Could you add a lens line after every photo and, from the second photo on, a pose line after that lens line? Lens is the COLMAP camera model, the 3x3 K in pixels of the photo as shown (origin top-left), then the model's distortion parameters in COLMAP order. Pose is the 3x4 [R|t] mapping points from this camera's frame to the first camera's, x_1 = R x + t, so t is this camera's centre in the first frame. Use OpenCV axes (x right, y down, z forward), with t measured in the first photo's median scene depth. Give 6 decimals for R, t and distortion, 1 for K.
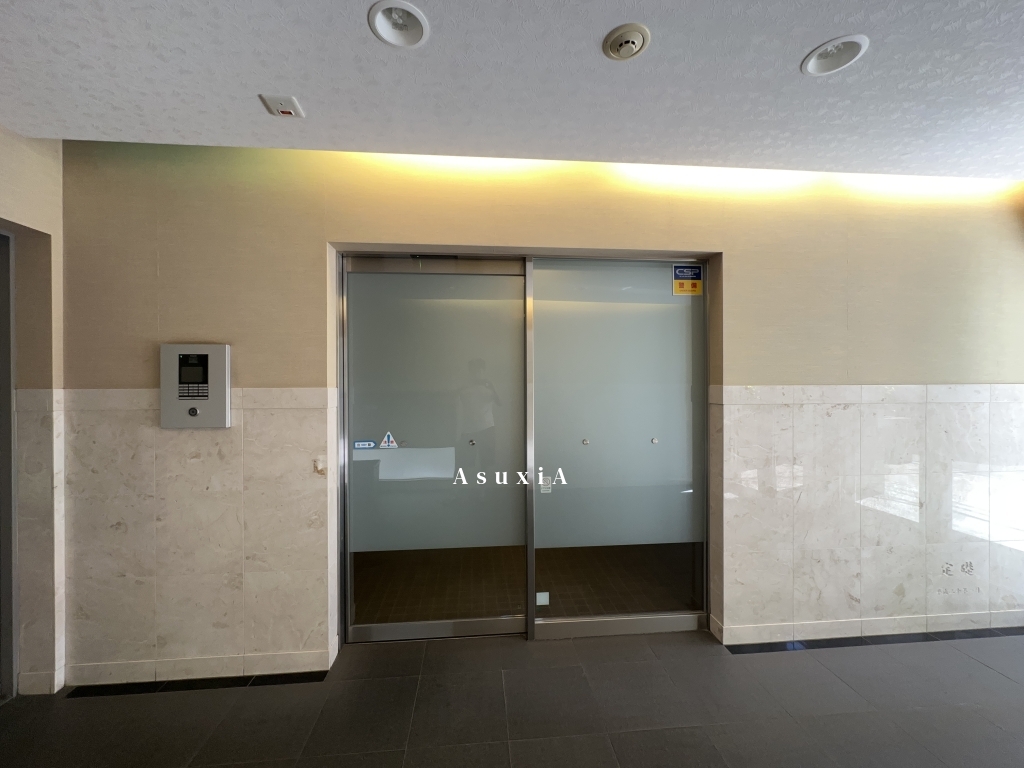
lens RADIAL K [[415.2, 0, 511.8], [0, 415.2, 378.4], [0, 0, 1]] dist [-0.000411, -0.000027]
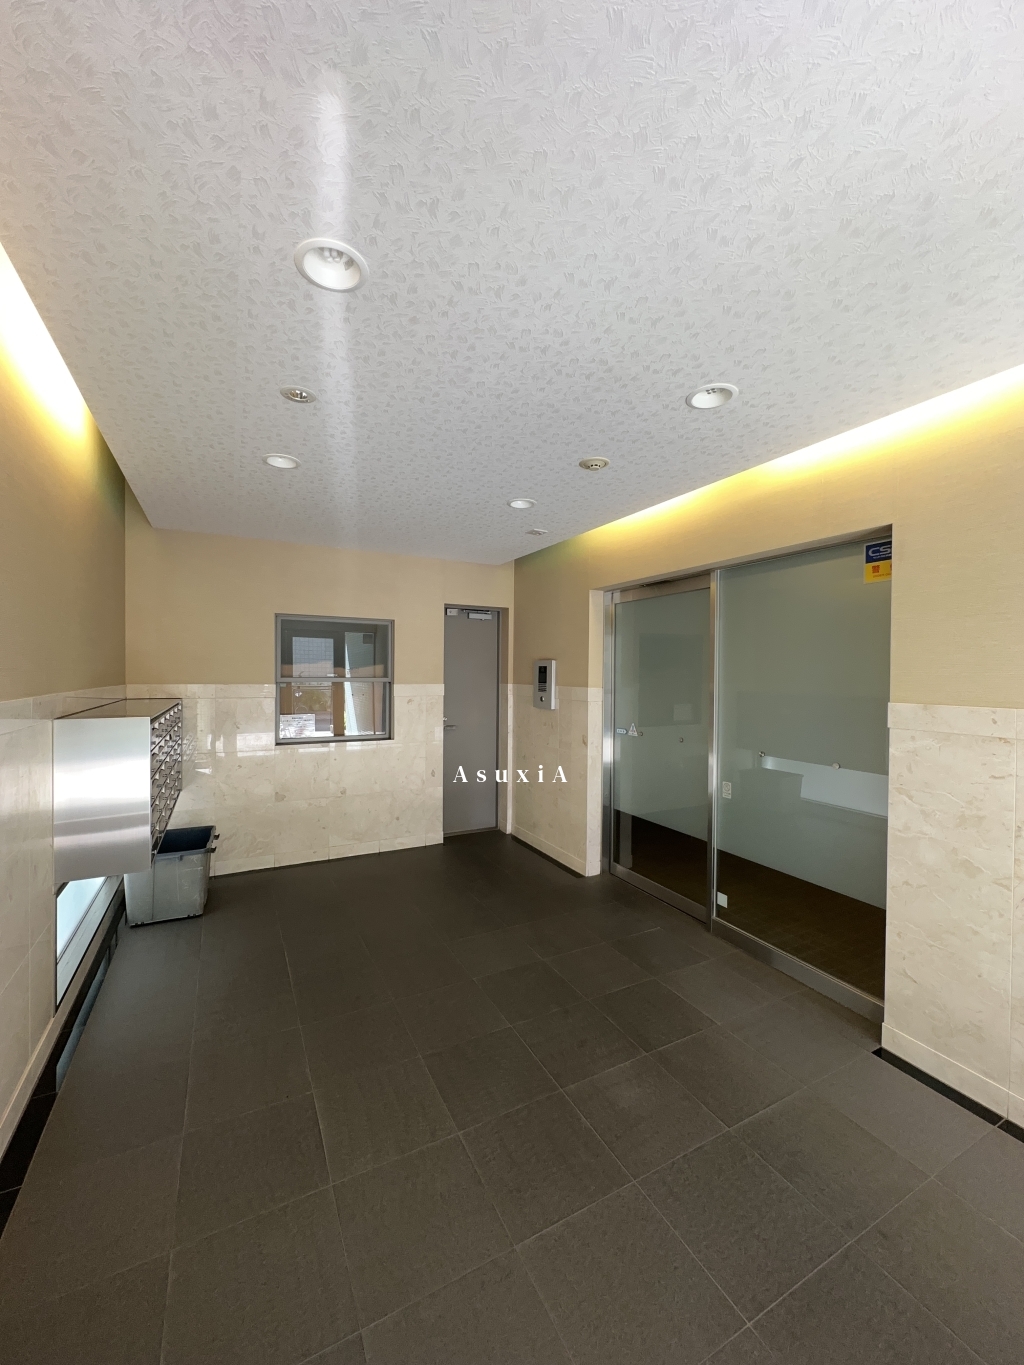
lens RADIAL K [[553.5, 0, 516.3], [0, 553.5, 678.2], [0, 0, 1]] dist [-0.000411, -0.000027]
pose [[0.384785, 0.016623, -0.922857, 1.167439], [-0.011937, 0.999844, 0.013032, -0.031216], [0.922929, 0.006002, 0.384923, -0.002771]]
